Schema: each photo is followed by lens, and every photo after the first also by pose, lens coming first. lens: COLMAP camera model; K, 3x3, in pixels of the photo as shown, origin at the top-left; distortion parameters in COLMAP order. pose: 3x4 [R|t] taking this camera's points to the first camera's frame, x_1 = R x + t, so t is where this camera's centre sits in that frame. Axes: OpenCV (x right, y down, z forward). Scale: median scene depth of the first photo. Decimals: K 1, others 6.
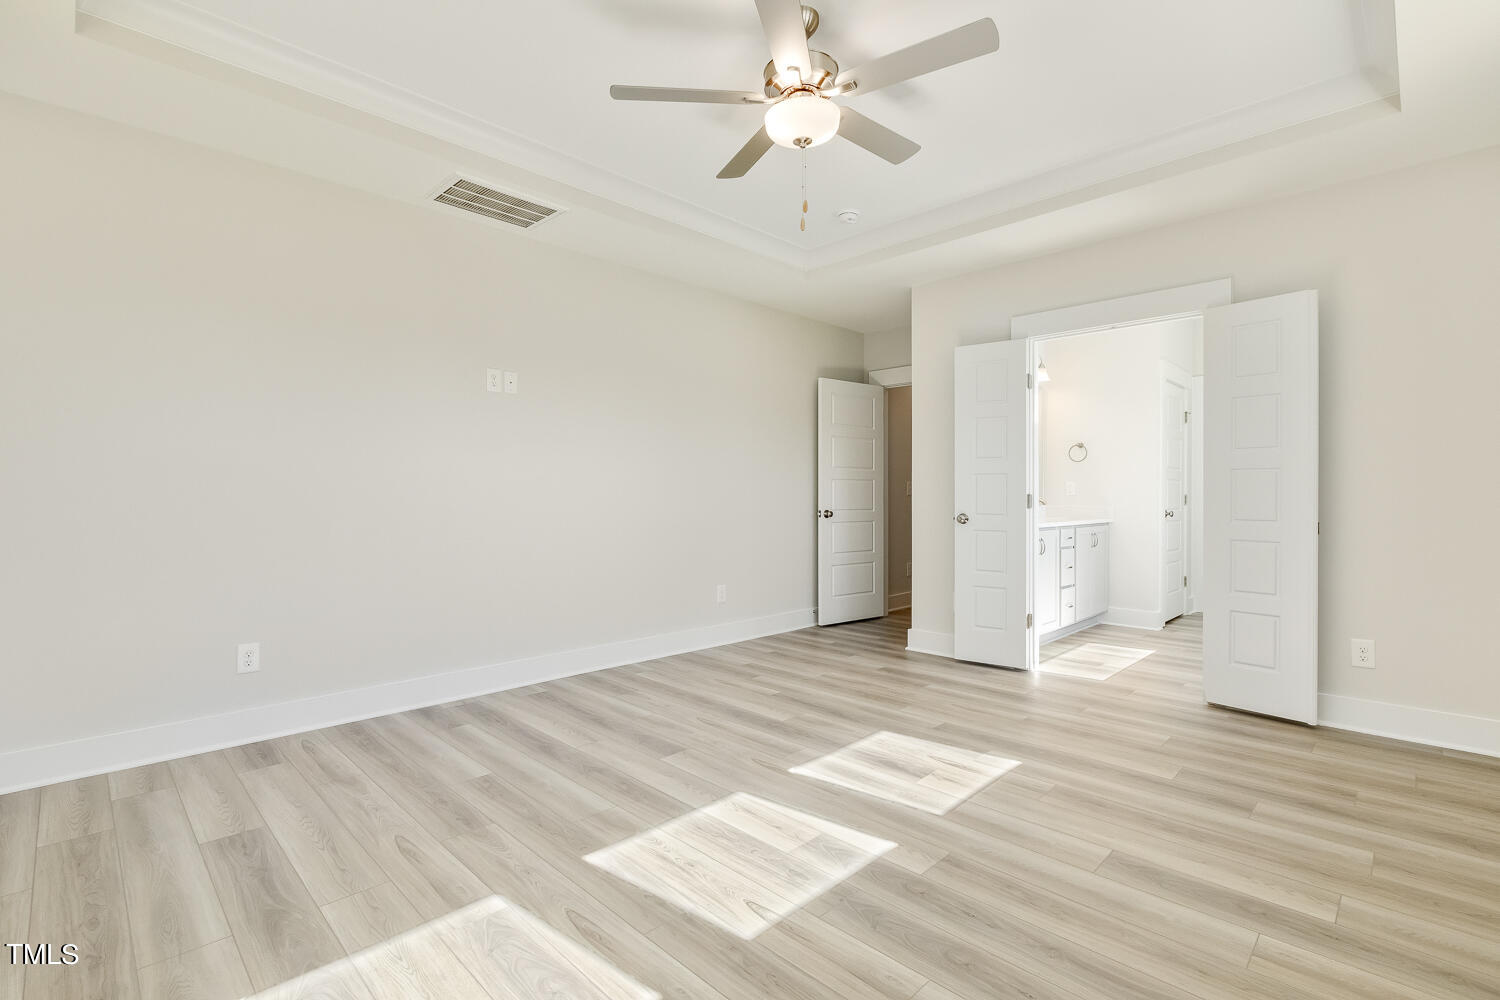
lens RADIAL K [[679.1, 0, 750.0], [0, 679.1, 500.0], [0, 0, 1]] dist [-0.007696, -0.000363]
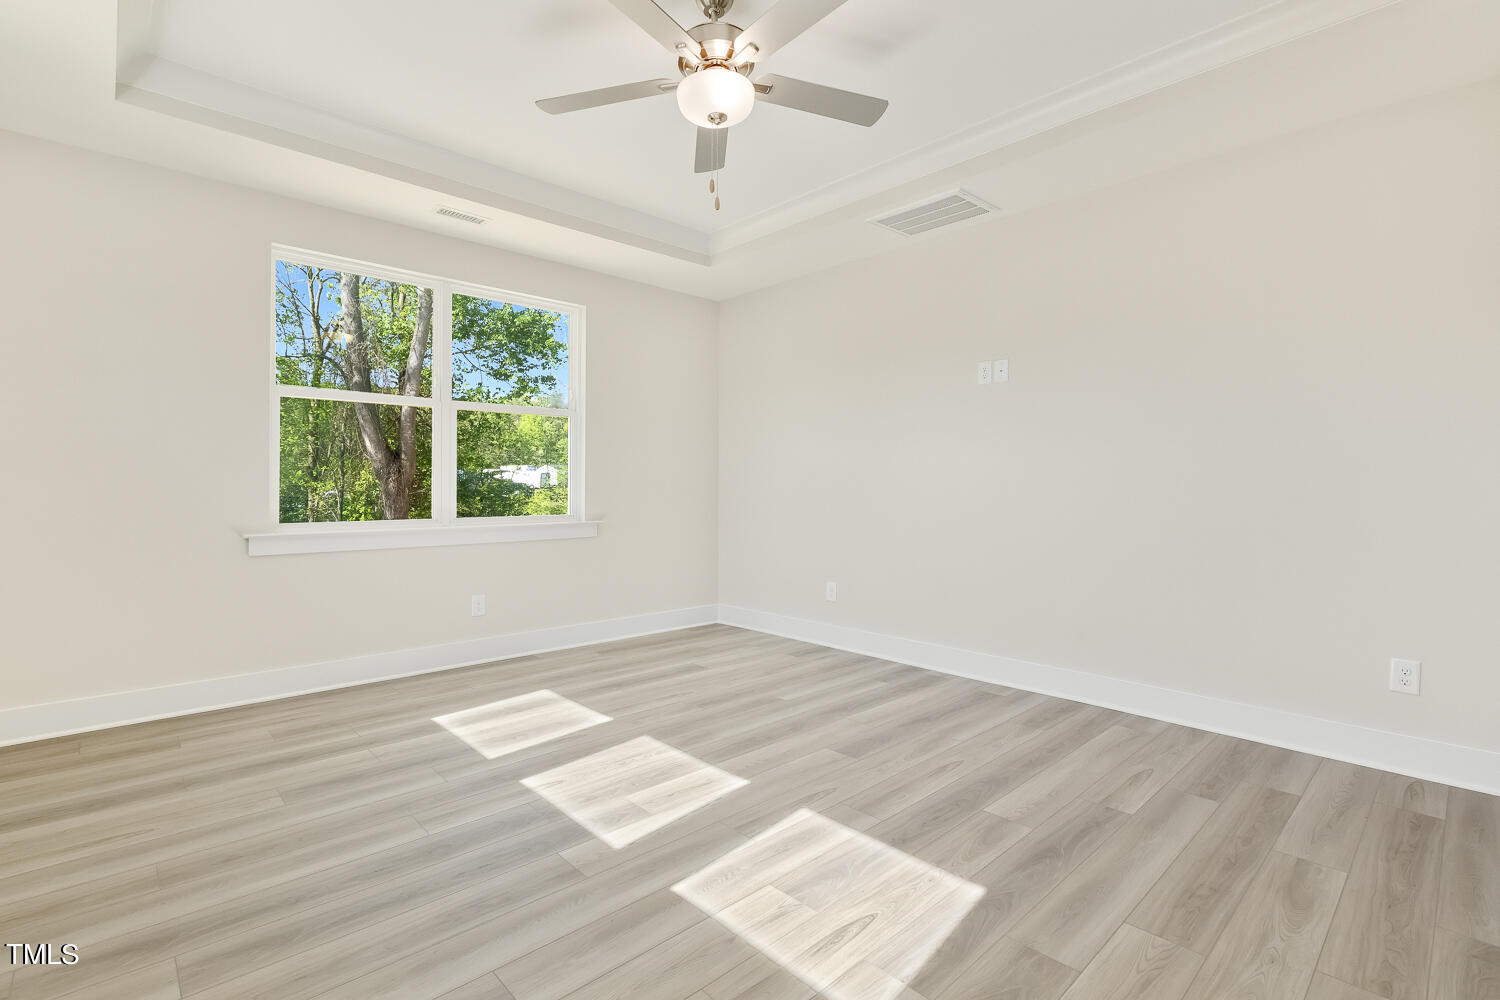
lens RADIAL K [[696.6, 0, 745.6], [0, 696.6, 480.4], [0, 0, 1]] dist [-0.006878, -0.000208]
pose [[-0.038515, -0.010485, -0.999203, 0.953805], [-0.007851, 0.999917, -0.010190, -0.002414], [0.999227, 0.007452, -0.038594, 0.969980]]
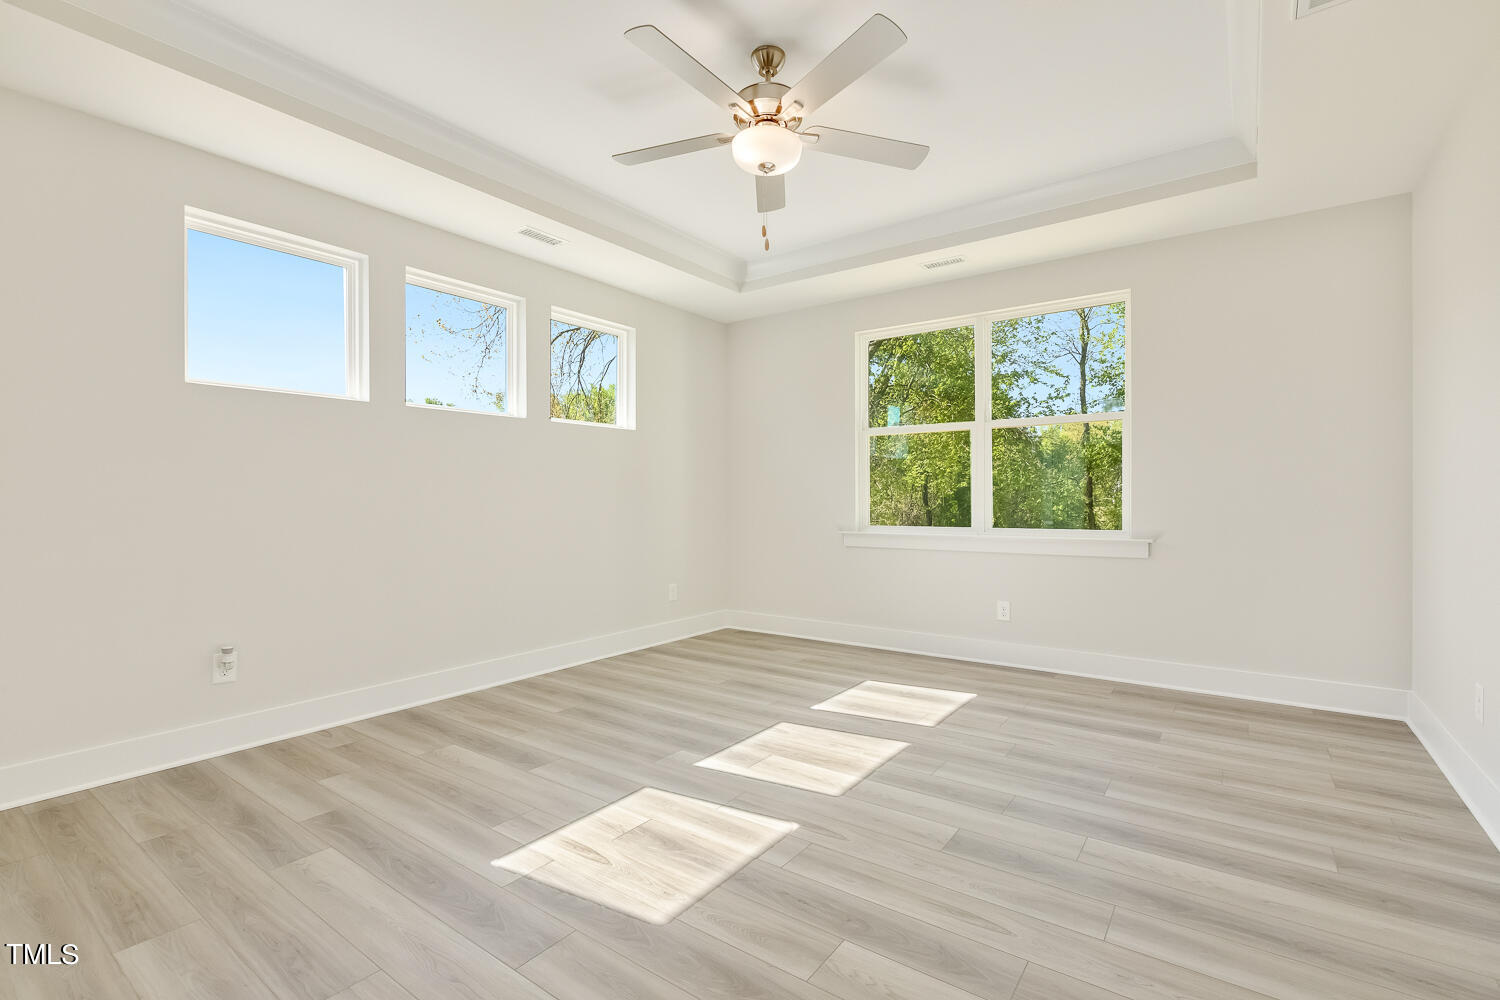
lens RADIAL K [[679.1, 0, 750.0], [0, 679.1, 500.0], [0, 0, 1]] dist [-0.007696, -0.000363]
pose [[-0.988614, 0.001370, -0.150470, 0.241037], [0.000292, 0.999974, 0.007189, -0.010324], [0.150476, 0.007063, -0.988588, 1.844351]]
